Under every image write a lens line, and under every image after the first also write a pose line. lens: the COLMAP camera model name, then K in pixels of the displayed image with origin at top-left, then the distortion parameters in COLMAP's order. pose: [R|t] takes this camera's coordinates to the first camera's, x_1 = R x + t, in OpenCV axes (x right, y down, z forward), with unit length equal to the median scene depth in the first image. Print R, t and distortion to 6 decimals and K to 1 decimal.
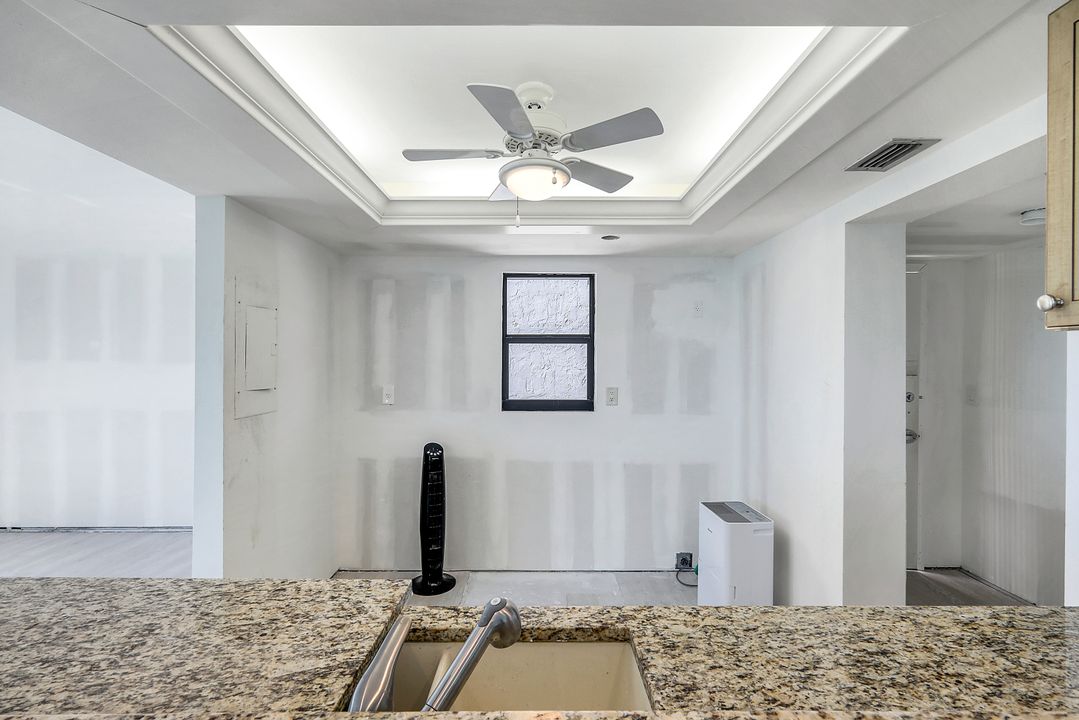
lens RADIAL K [[481.7, 0, 539.5], [0, 481.7, 360.0], [0, 0, 1]] dist [0.009174, -0.000770]
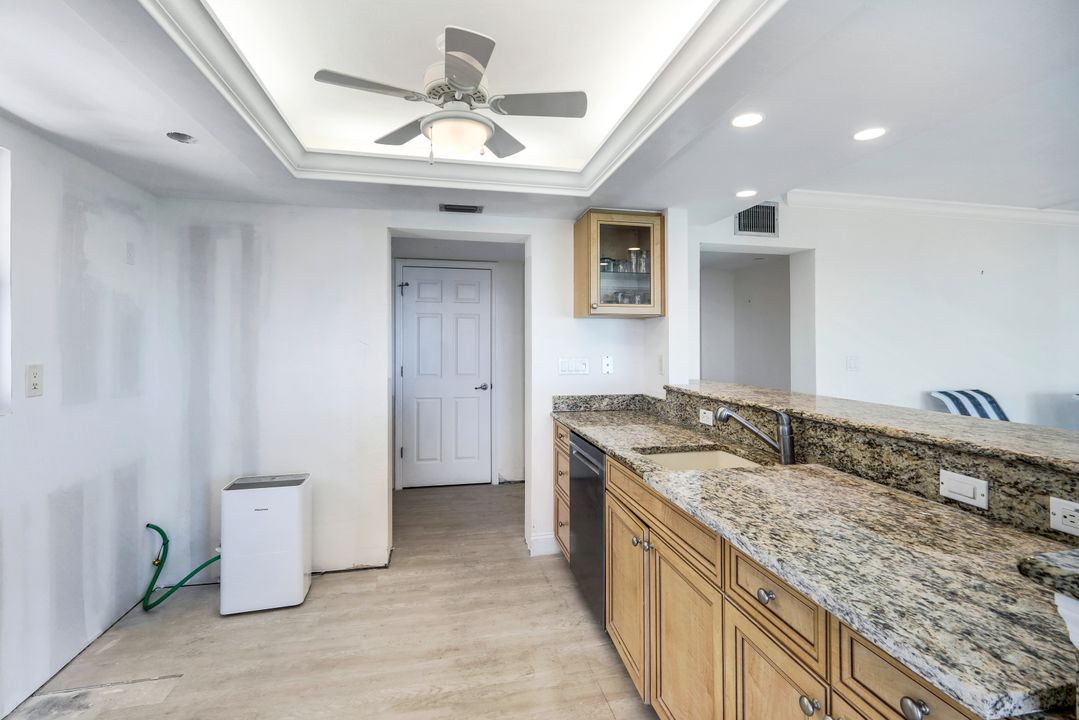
lens RADIAL K [[486.0, 0, 545.5], [0, 486.0, 356.2], [0, 0, 1]] dist [0.003134, 0.001316]
pose [[-0.206475, -0.026633, 0.978089, -1.601611], [0.003284, 0.999605, 0.027912, 0.094589], [-0.978446, 0.008975, -0.206306, 1.618499]]
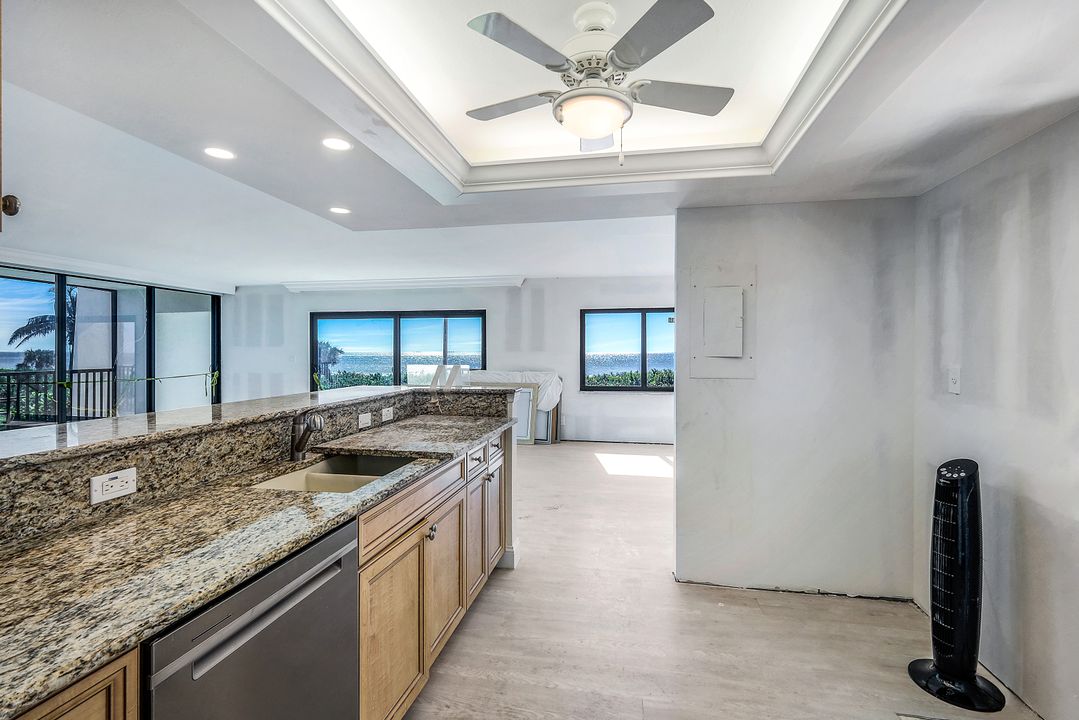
lens RADIAL K [[486.0, 0, 545.5], [0, 486.0, 356.2], [0, 0, 1]] dist [0.003134, 0.001316]
pose [[-0.181605, 0.009549, -0.983325, 1.395129], [-0.005499, 0.999927, 0.010726, 0.104869], [0.983356, 0.007356, -0.181540, 1.689766]]
